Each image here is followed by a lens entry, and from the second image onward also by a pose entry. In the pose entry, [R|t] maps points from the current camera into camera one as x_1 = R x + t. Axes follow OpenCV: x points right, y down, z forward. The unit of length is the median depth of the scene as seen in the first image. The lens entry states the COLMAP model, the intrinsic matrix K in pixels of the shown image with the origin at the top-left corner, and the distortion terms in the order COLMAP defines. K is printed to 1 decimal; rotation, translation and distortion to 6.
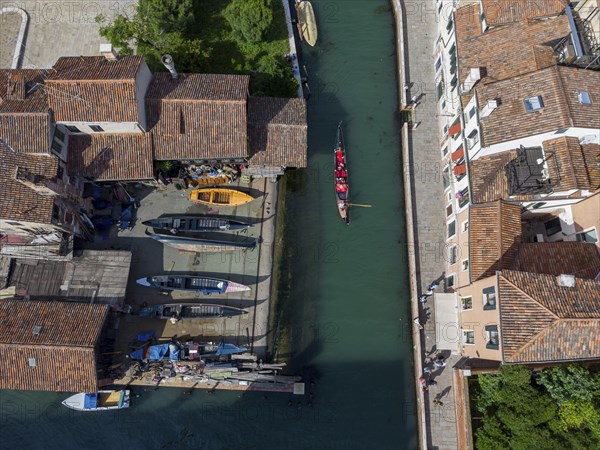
lens RADIAL K [[414.6, 0, 280.7], [0, 414.6, 224.7], [0, 0, 1]] dist [-0.000052, -0.005878]
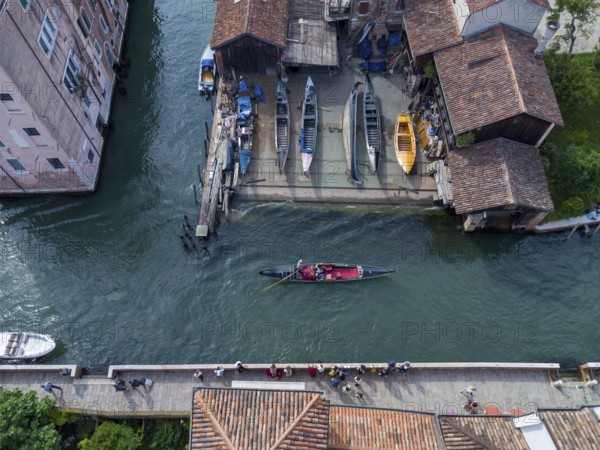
lens RADIAL K [[414.6, 0, 280.7], [0, 414.6, 224.7], [0, 0, 1]] dist [-0.000052, -0.005878]
pose [[-0.003792, 0.899762, -0.436365, 0.444580], [-0.961606, 0.116464, 0.248497, -0.009757], [0.274409, 0.420553, 0.864774, 0.237282]]
